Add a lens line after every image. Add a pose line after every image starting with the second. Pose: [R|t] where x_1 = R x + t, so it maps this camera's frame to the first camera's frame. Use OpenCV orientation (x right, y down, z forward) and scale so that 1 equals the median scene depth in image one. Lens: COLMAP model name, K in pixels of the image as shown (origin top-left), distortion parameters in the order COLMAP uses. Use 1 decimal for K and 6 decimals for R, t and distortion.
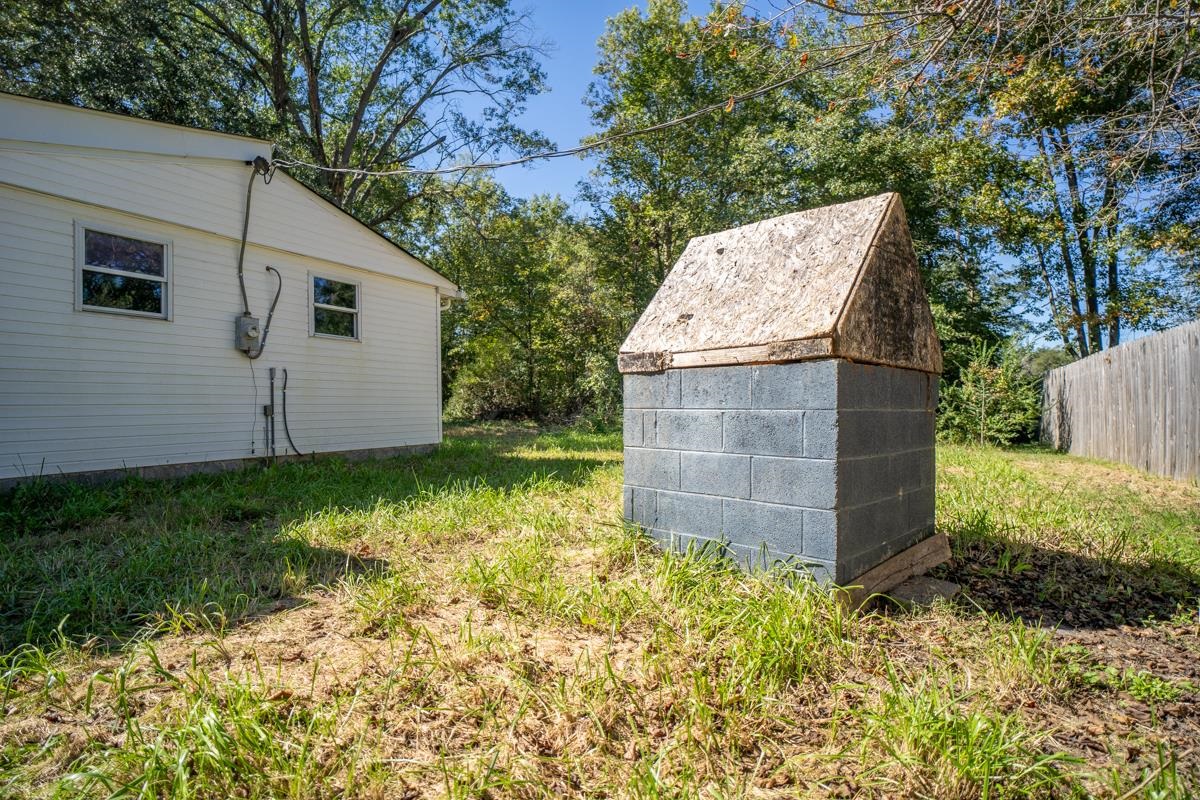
lens RADIAL K [[632.5, 0, 600.0], [0, 632.5, 400.0], [0, 0, 1]] dist [-0.032192, 0.000317]
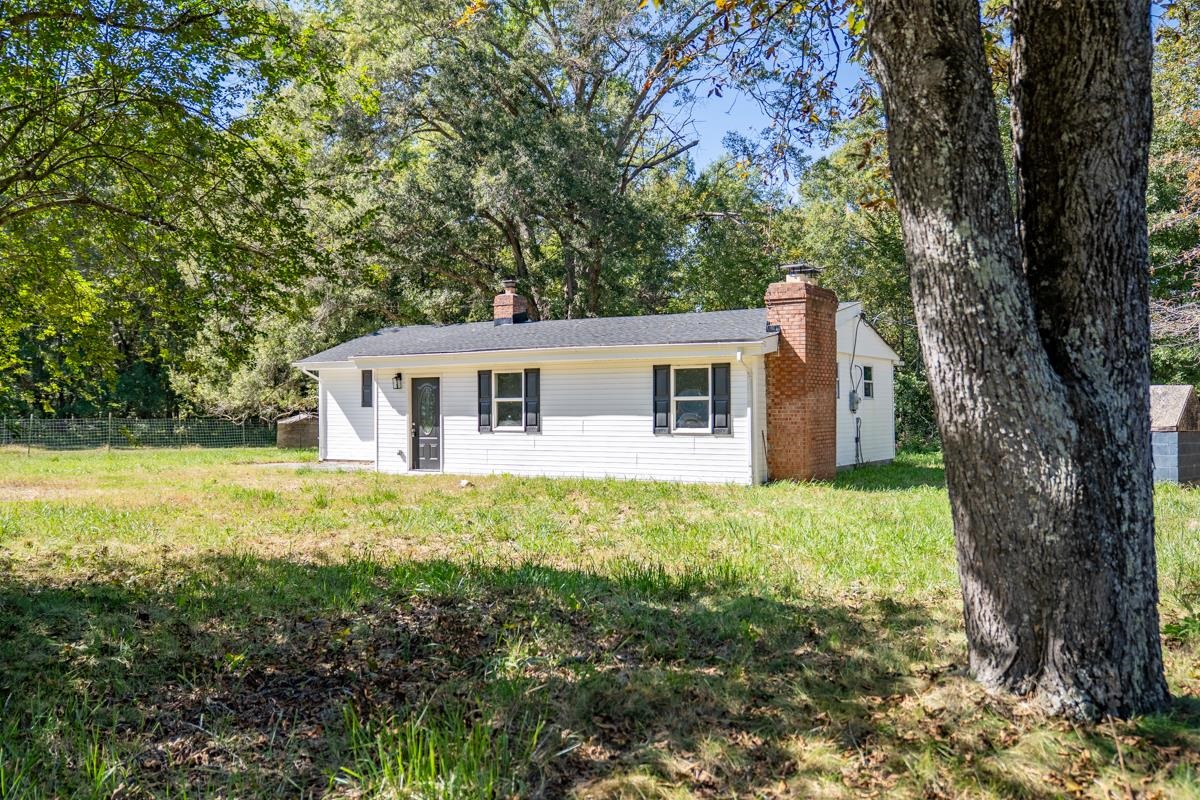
lens RADIAL K [[1024.6, 0, 598.1], [0, 1024.6, 408.5], [0, 0, 1]] dist [-0.044182, -0.000125]
pose [[0.996625, -0.006577, -0.081831, -0.966706], [0.007119, 0.999955, 0.006333, -0.095596], [0.081785, -0.006894, 0.996626, -1.992854]]
